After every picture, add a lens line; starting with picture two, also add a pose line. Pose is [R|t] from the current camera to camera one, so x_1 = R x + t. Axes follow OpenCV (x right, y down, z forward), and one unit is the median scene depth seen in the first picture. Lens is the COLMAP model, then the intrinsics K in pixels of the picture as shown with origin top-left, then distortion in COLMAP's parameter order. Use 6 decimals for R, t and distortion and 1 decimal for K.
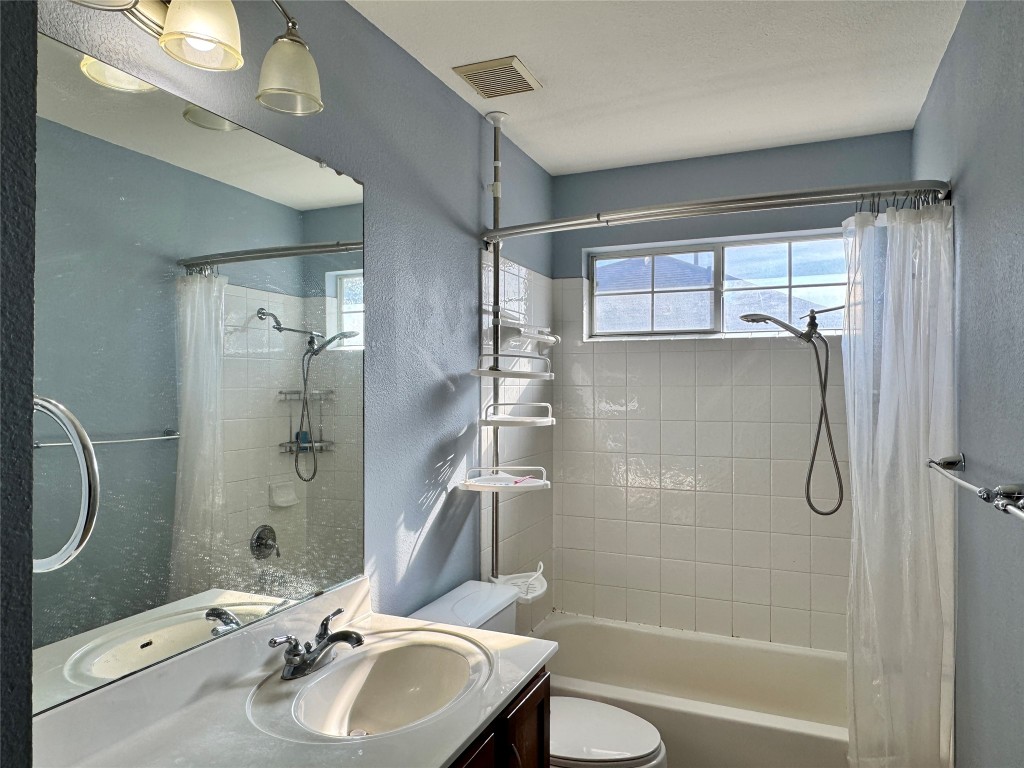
lens RADIAL K [[682.8, 0, 508.6], [0, 682.8, 383.8], [0, 0, 1]] dist [-0.016761, 0.013707]
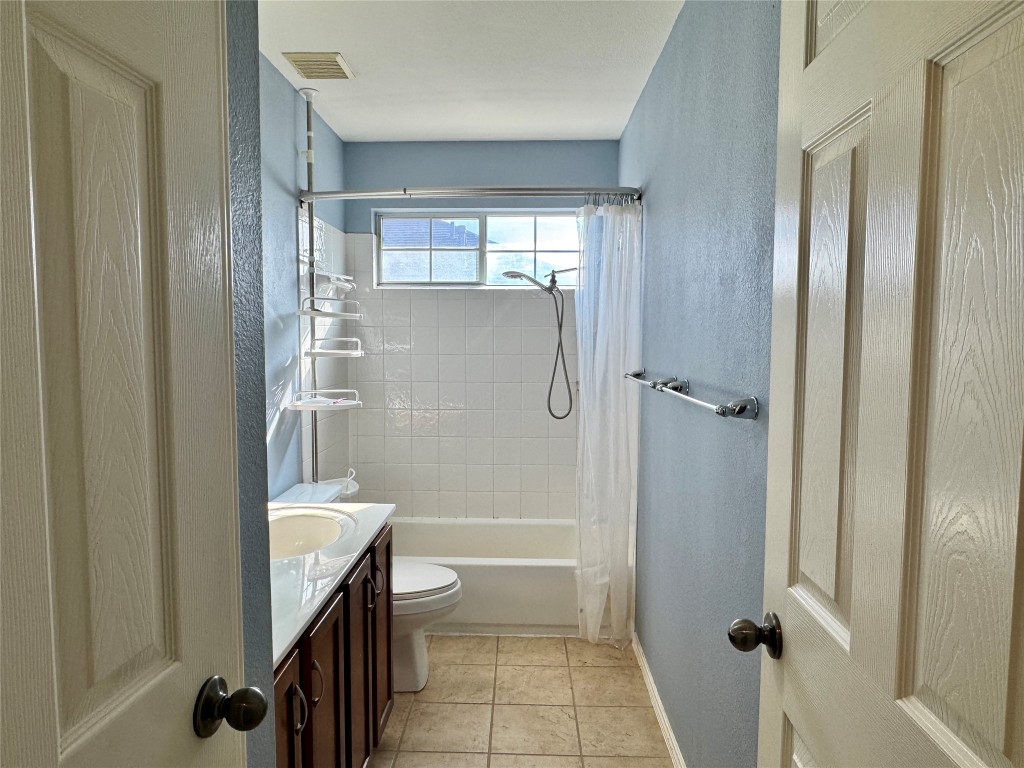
lens RADIAL K [[682.8, 0, 512.4], [0, 682.8, 385.7], [0, 0, 1]] dist [-0.016761, 0.013707]
pose [[0.925240, -0.024541, 0.378588, -0.153322], [-0.004626, 0.997102, 0.075941, 0.018523], [-0.379354, -0.072016, 0.922445, -0.248457]]
